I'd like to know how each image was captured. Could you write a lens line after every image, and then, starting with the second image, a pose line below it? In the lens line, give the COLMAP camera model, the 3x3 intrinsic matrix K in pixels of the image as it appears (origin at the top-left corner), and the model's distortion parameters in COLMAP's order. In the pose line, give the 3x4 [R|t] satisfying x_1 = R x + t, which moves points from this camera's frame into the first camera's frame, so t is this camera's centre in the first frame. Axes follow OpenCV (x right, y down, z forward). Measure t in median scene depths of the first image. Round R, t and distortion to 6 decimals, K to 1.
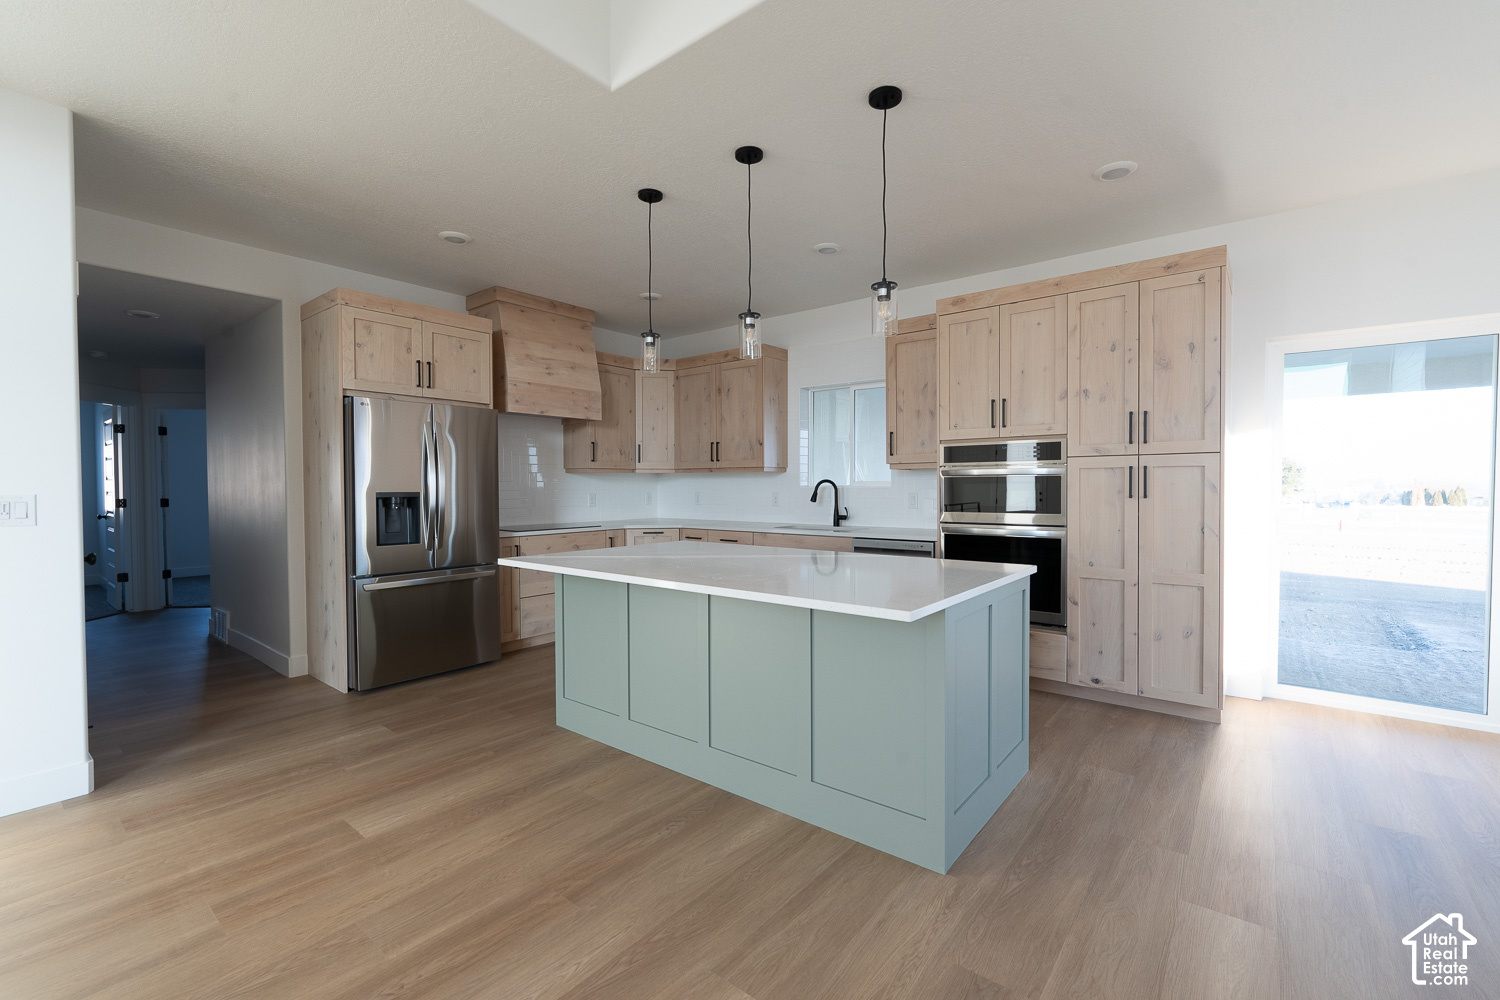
lens RADIAL K [[643.6, 0, 750.0], [0, 643.6, 500.0], [0, 0, 1]] dist [-0.001168, -0.000685]
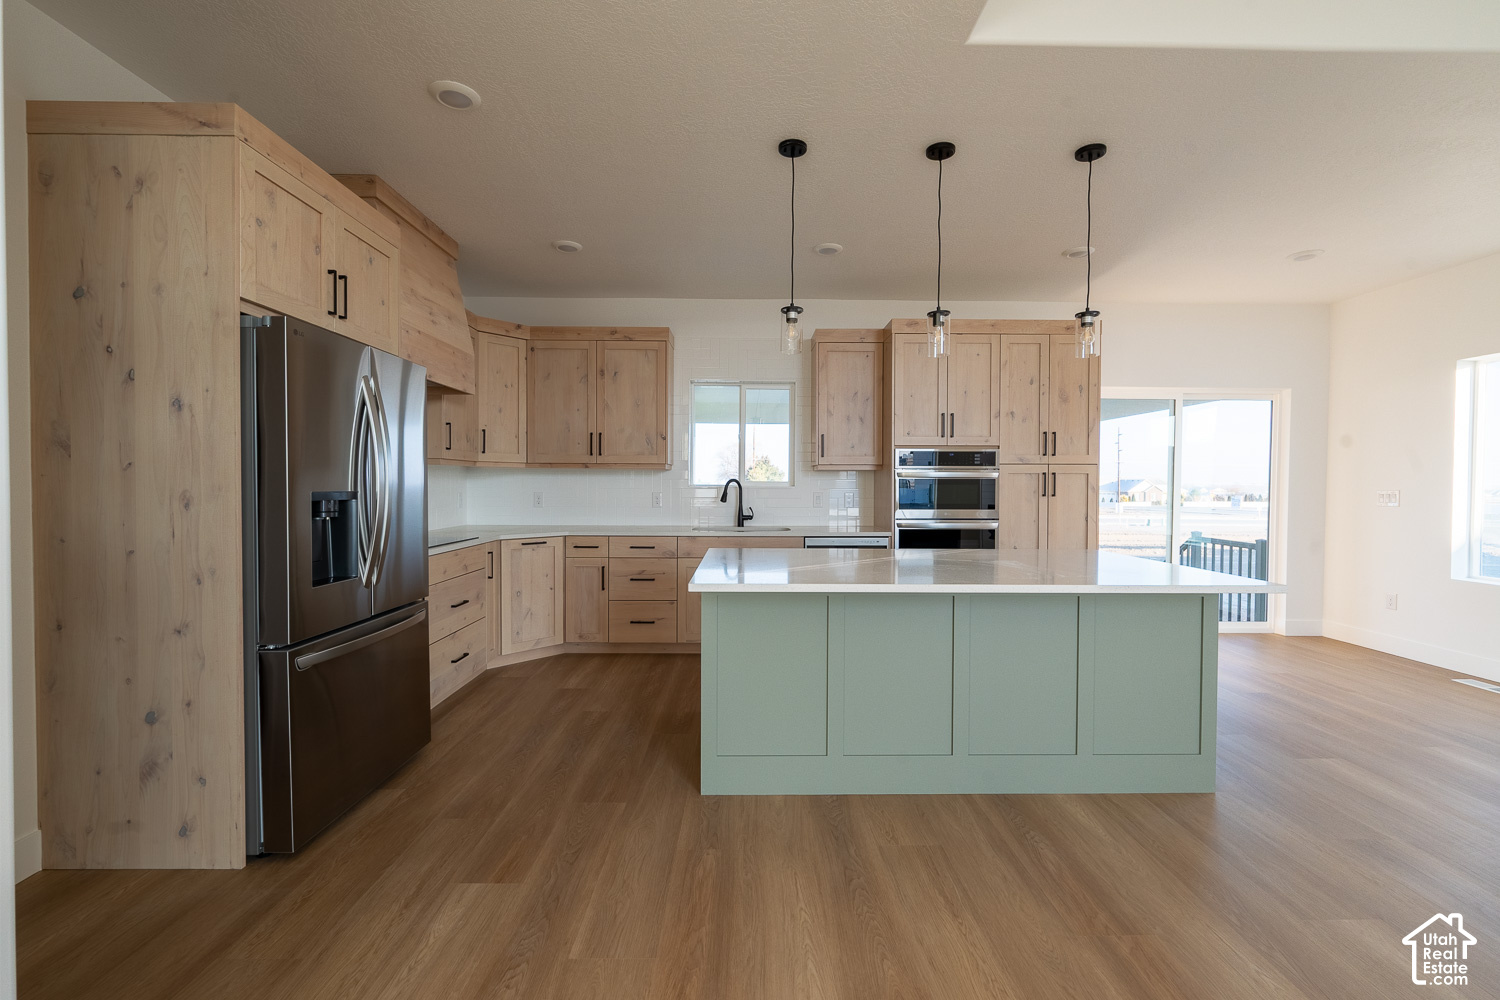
lens RADIAL K [[643.6, 0, 750.0], [0, 643.6, 500.0], [0, 0, 1]] dist [-0.001168, -0.000685]
pose [[0.770417, -0.008371, 0.637485, -0.681239], [0.007486, 0.999964, 0.004083, -0.005127], [-0.637496, 0.001626, 0.770452, 0.338745]]
